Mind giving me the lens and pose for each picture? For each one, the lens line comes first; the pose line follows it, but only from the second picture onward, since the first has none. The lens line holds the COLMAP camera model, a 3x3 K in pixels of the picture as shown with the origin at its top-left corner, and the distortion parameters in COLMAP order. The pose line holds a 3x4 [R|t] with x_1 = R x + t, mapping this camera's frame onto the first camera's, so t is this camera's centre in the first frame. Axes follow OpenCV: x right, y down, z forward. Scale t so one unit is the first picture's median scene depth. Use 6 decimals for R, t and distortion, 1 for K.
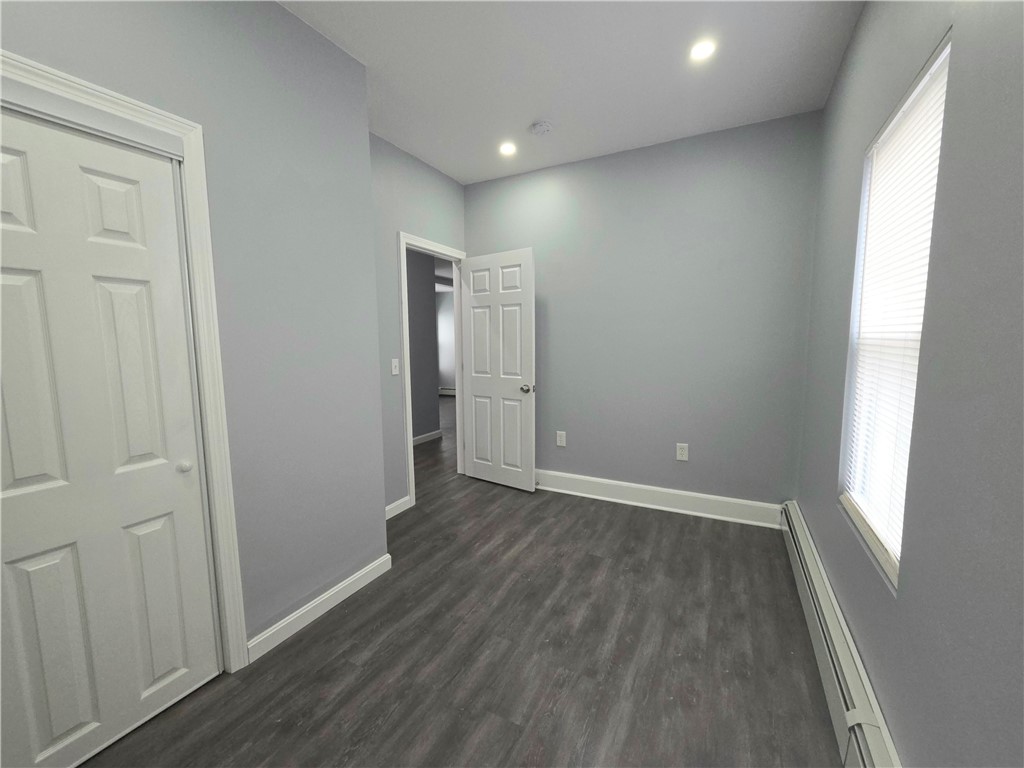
lens RADIAL K [[429.4, 0, 511.9], [0, 429.4, 388.2], [0, 0, 1]] dist [0.000006, -0.000080]
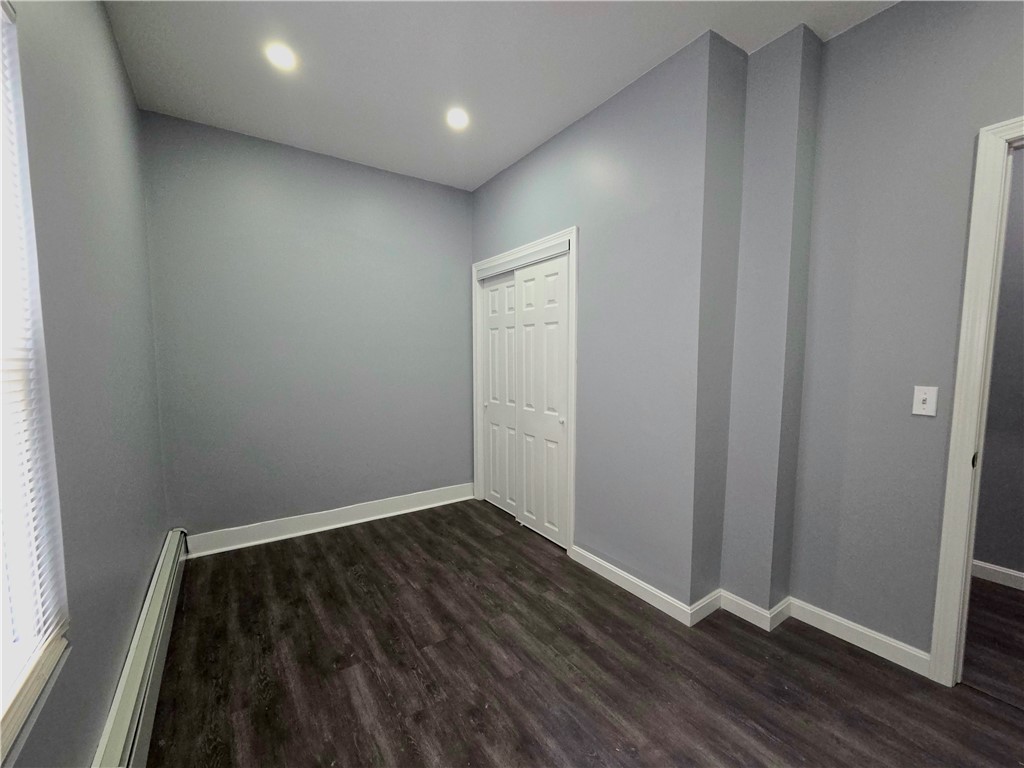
lens RADIAL K [[429.4, 0, 511.9], [0, 429.4, 388.2], [0, 0, 1]] dist [0.000006, -0.000080]
pose [[-0.483855, 0.079983, -0.871486, 0.766708], [-0.093570, 0.985379, 0.142386, -0.162008], [0.870132, 0.150439, -0.469296, 1.381309]]
